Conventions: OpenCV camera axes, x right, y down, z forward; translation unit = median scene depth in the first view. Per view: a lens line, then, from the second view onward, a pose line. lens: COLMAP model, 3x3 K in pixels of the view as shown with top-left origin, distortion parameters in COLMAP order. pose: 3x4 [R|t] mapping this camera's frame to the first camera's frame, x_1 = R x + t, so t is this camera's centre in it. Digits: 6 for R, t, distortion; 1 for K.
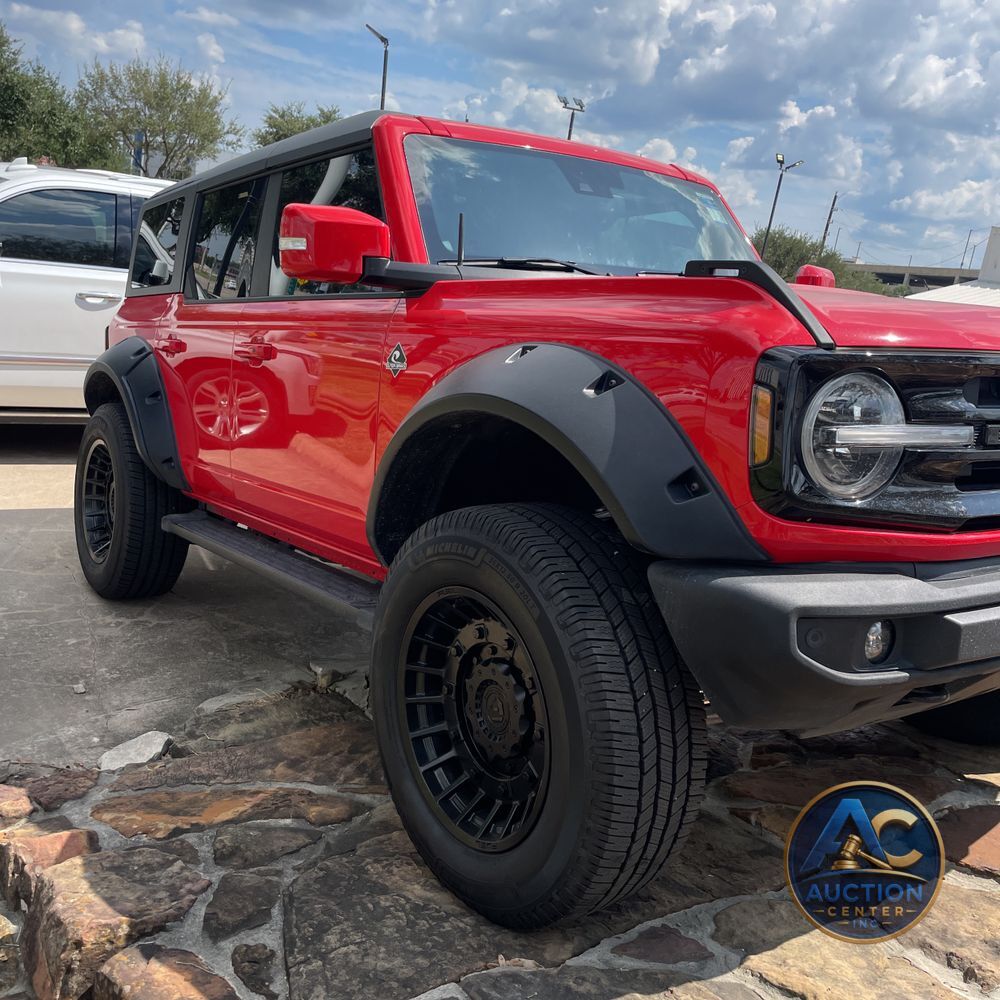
lens RADIAL K [[1018.9, 0, 501.2], [0, 1018.9, 493.4], [0, 0, 1]] dist [0.130302, -0.187825]
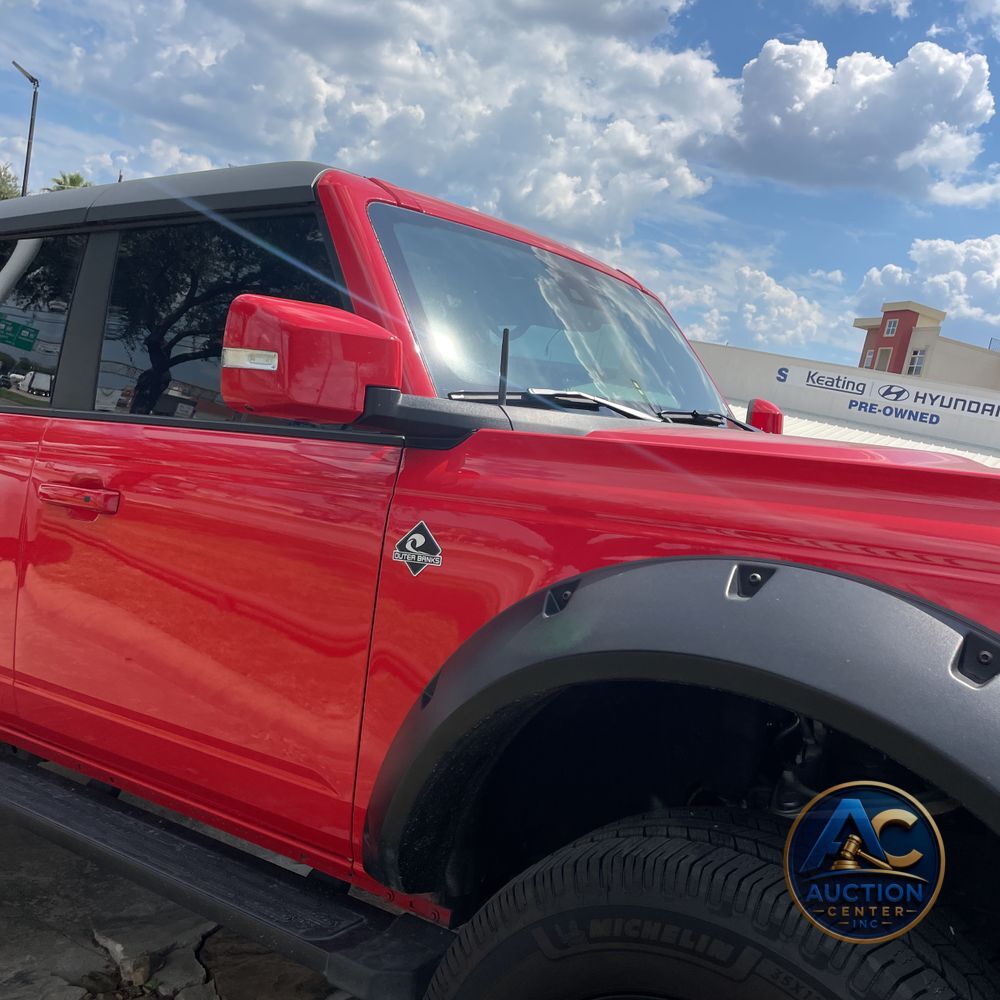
lens RADIAL K [[1018.9, 0, 501.2], [0, 1018.9, 493.4], [0, 0, 1]] dist [0.130302, -0.187825]
pose [[0.944633, 0.014114, 0.327824, -0.258404], [0.009220, 0.997538, -0.069516, -0.119126], [-0.327998, 0.068689, 0.942178, 0.382802]]
